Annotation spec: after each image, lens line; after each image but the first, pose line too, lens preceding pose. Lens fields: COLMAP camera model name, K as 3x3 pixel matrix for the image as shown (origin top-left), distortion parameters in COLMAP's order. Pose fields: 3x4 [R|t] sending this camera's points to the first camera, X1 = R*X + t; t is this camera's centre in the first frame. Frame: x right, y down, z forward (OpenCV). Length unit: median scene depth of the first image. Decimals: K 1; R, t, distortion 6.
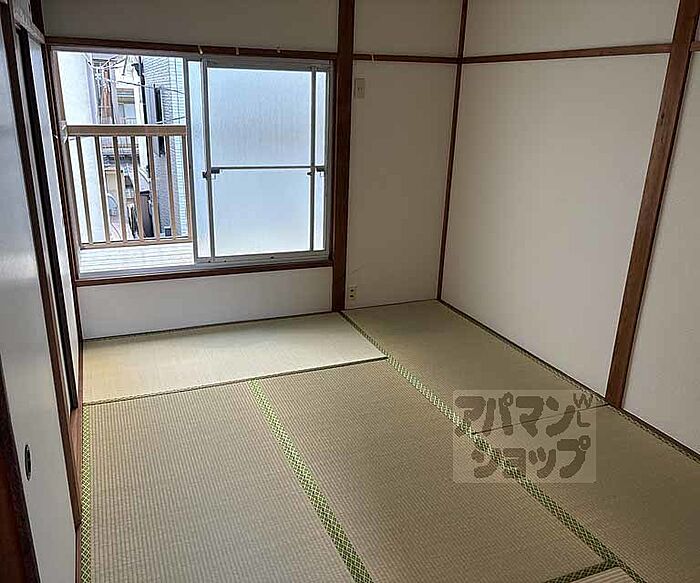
lens RADIAL K [[592.7, 0, 337.9], [0, 592.7, 297.0], [0, 0, 1]] dist [0.021502, -0.029971]
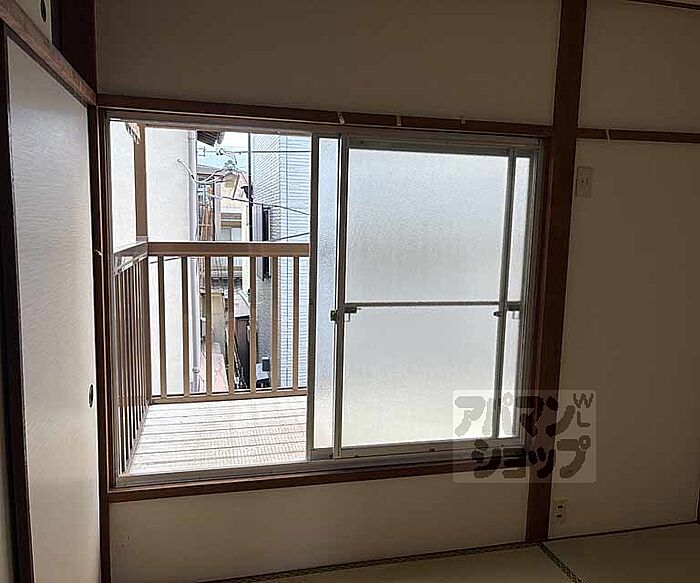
lens RADIAL K [[592.7, 0, 350.8], [0, 592.7, 291.4], [0, 0, 1]] dist [0.021502, -0.029971]
pose [[0.990814, 0.014073, -0.134498, -0.111326], [-0.042165, 0.977139, -0.208378, -0.092082], [0.128491, 0.212135, 0.968756, 0.361675]]
